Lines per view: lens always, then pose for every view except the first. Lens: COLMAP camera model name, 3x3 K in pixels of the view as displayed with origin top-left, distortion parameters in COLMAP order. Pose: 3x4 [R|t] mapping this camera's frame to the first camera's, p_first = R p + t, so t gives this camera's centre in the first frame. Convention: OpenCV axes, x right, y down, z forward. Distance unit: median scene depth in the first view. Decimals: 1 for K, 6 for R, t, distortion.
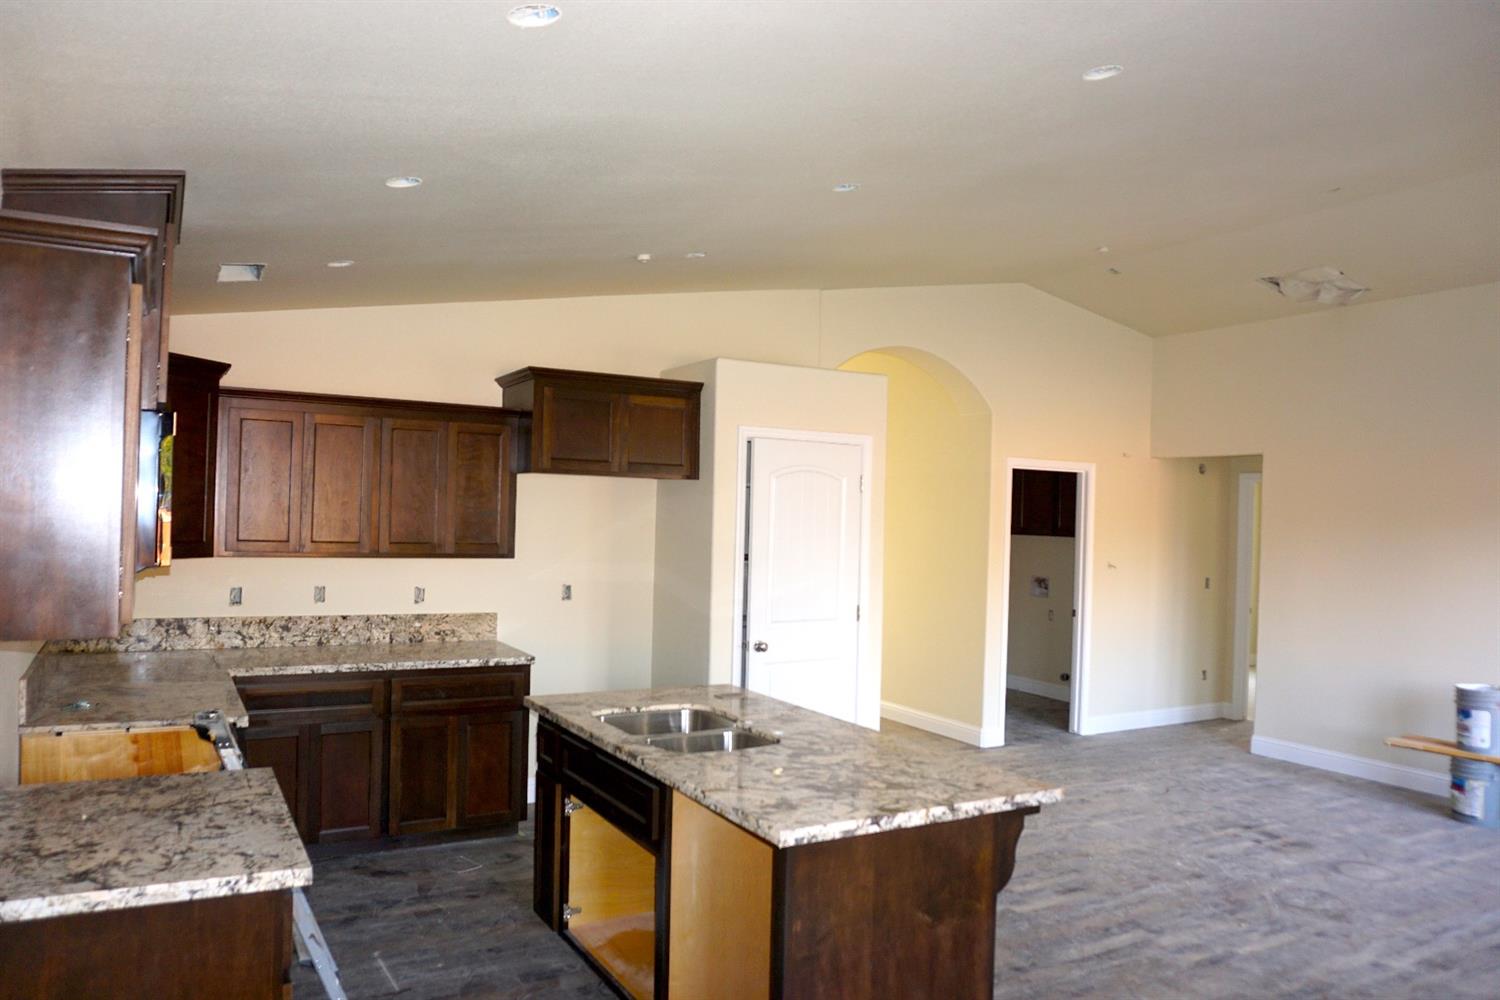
lens RADIAL K [[1084.5, 0, 751.6], [0, 1084.5, 521.6], [0, 0, 1]] dist [0.001862, 0.000117]
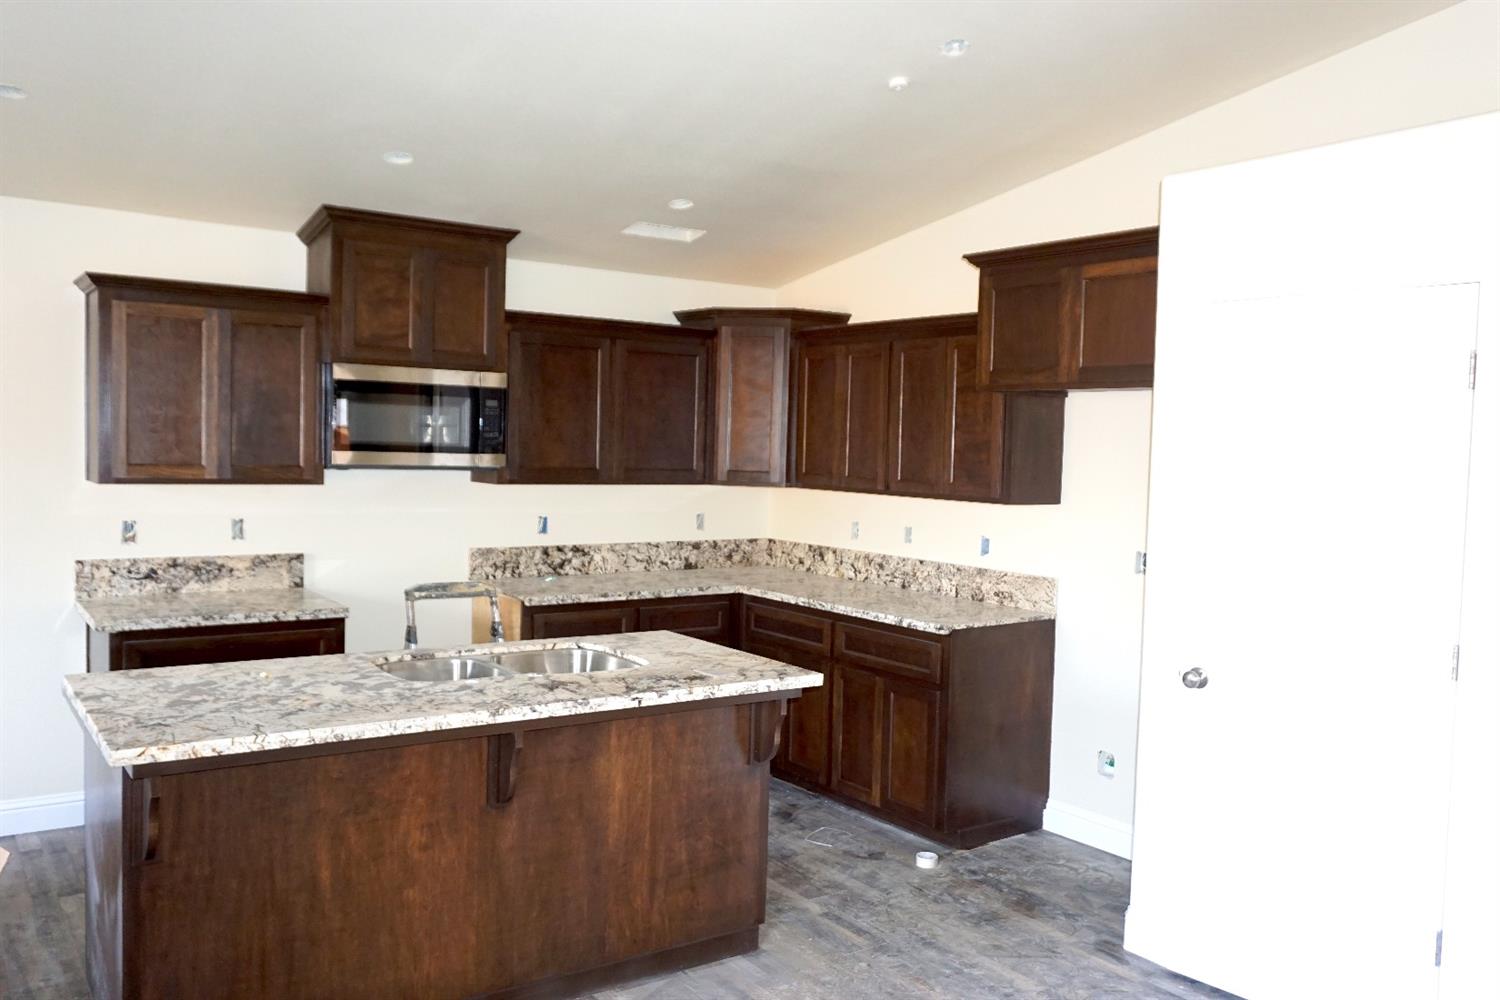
lens RADIAL K [[1187.3, 0, 750.0], [0, 1187.3, 500.0], [0, 0, 1]] dist [-0.004493, -0.000982]
pose [[0.107630, 0.018657, -0.994016, 0.642833], [-0.034513, 0.999291, 0.015019, 0.026071], [0.993592, 0.032690, 0.108198, 0.772937]]
